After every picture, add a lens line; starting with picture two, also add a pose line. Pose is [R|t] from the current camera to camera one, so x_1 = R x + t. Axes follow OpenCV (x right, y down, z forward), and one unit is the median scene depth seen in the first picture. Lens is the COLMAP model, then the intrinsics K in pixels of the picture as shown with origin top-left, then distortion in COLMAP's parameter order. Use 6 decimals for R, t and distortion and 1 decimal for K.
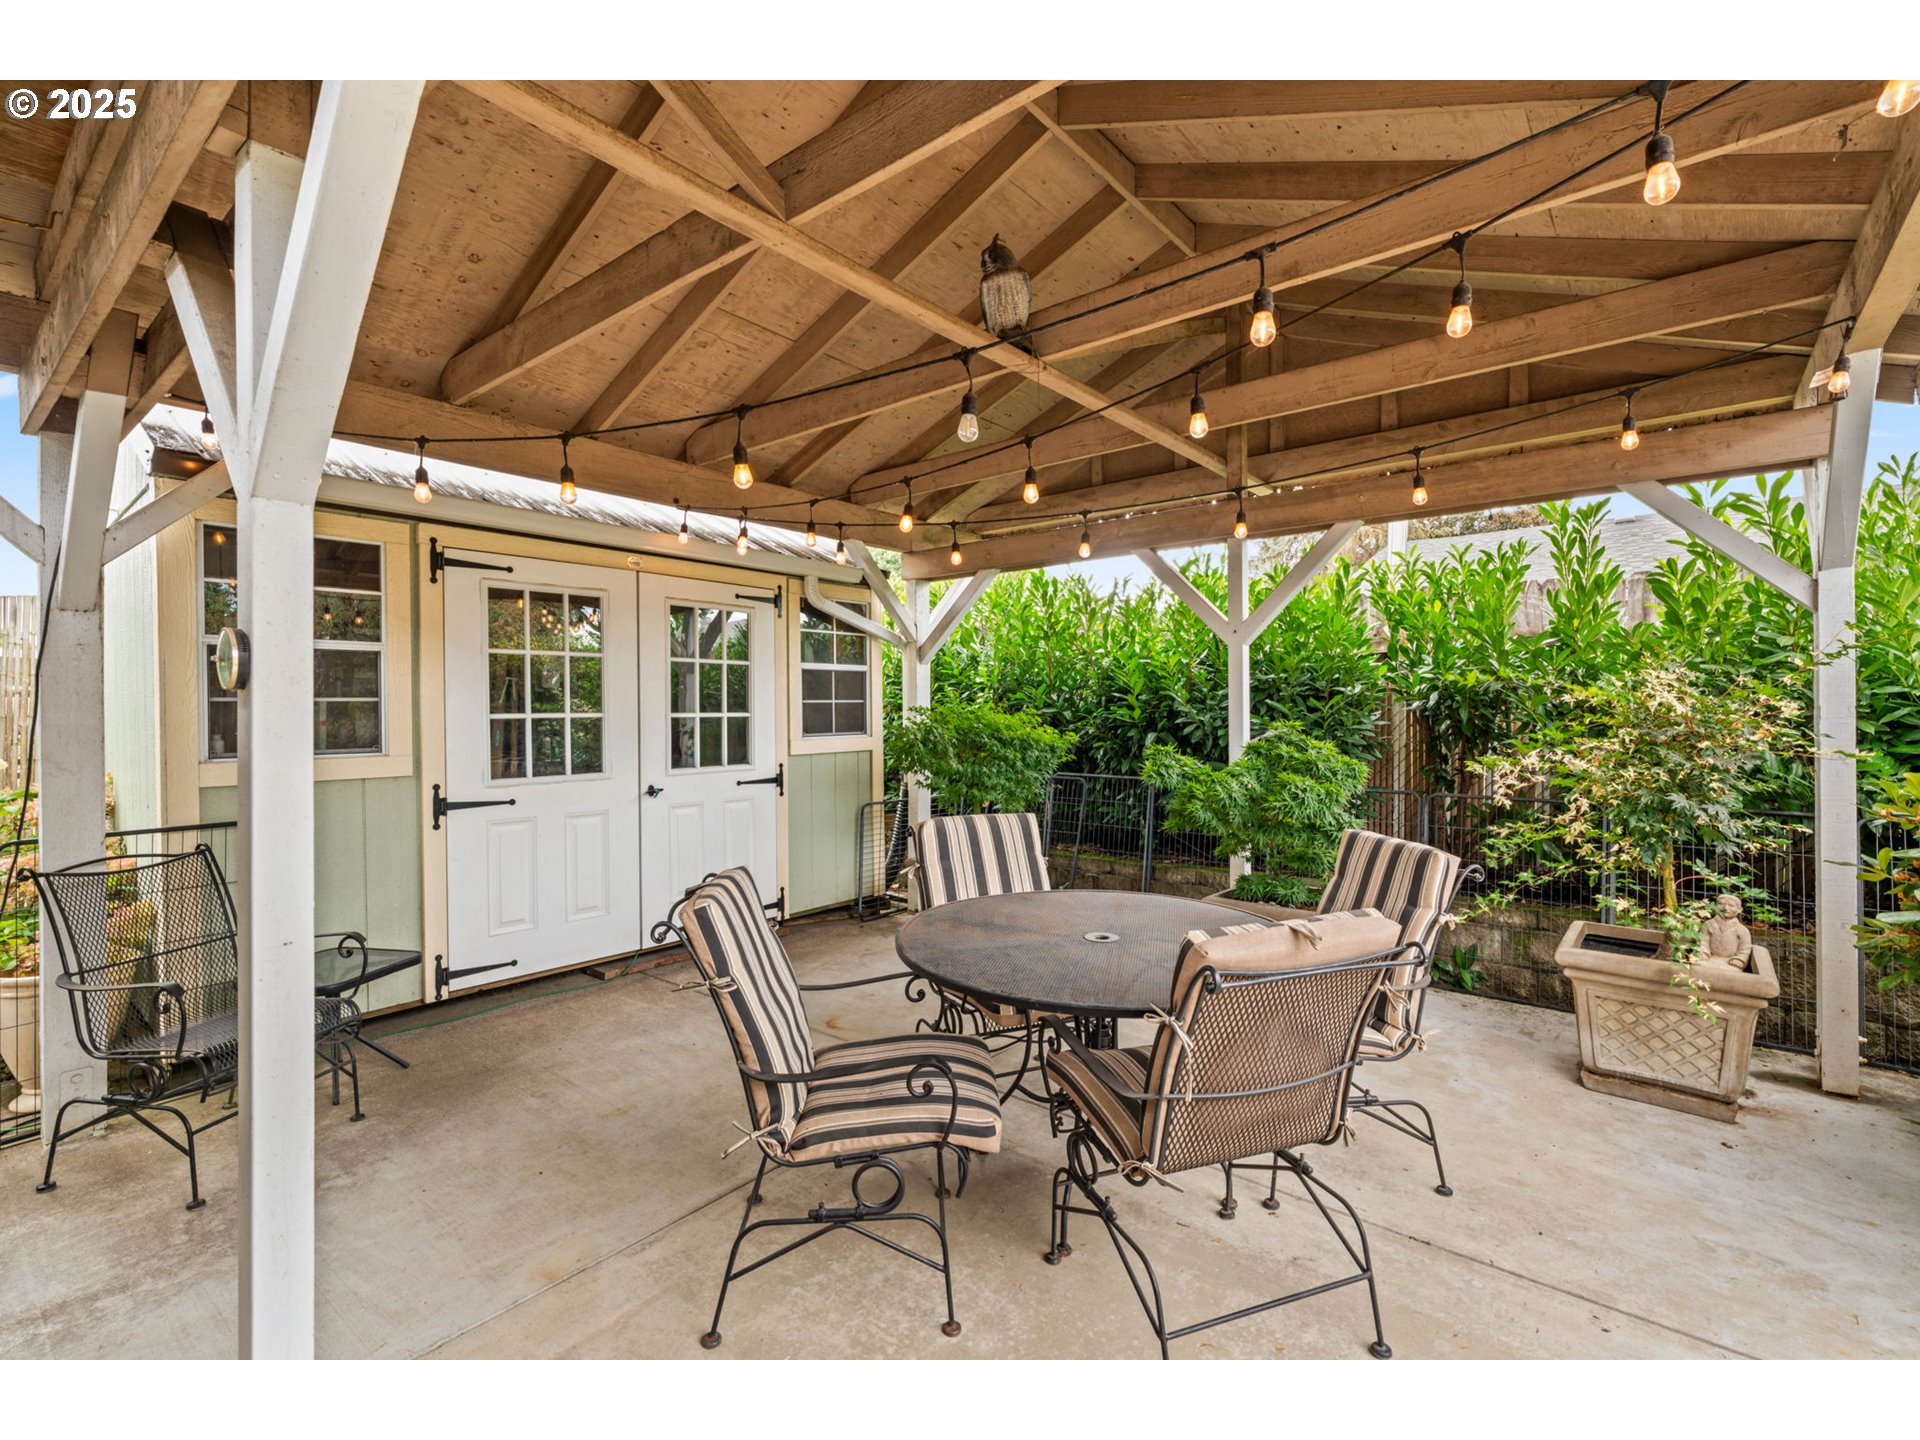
lens RADIAL K [[867.2, 0, 954.8], [0, 867.2, 720.7], [0, 0, 1]] dist [-0.005711, 0.006216]
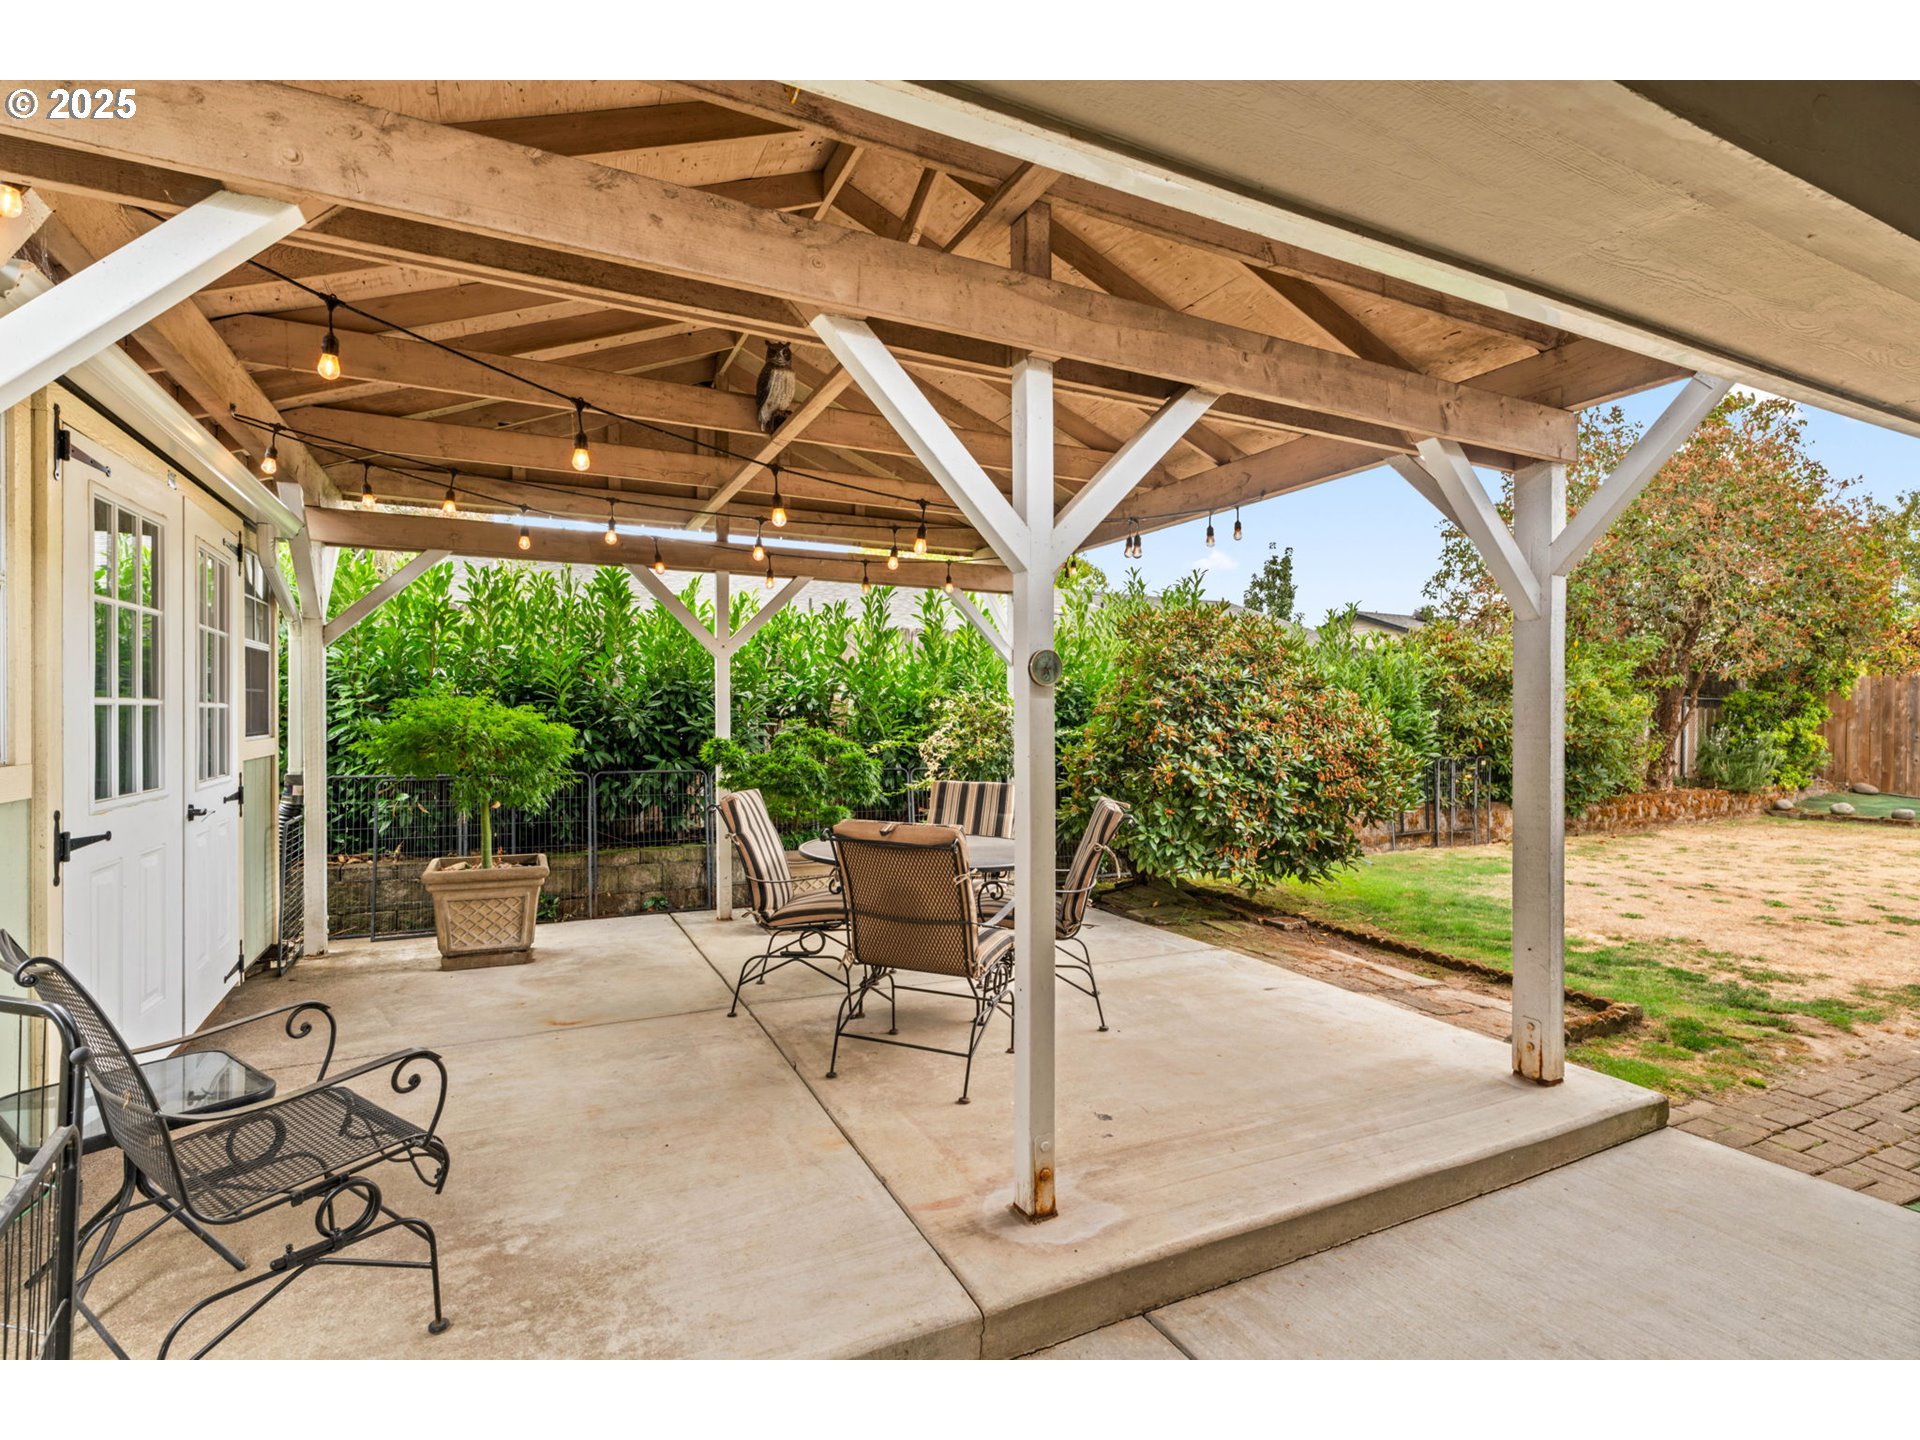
lens RADIAL K [[916.6, 0, 960.0], [0, 916.6, 720.0], [0, 0, 1]] dist [-0.003617, 0.000151]
pose [[0.418500, 0.001947, 0.908214, -0.859689], [0.008422, 0.999946, -0.006024, 0.017903], [-0.908178, 0.010170, 0.418462, 0.147547]]
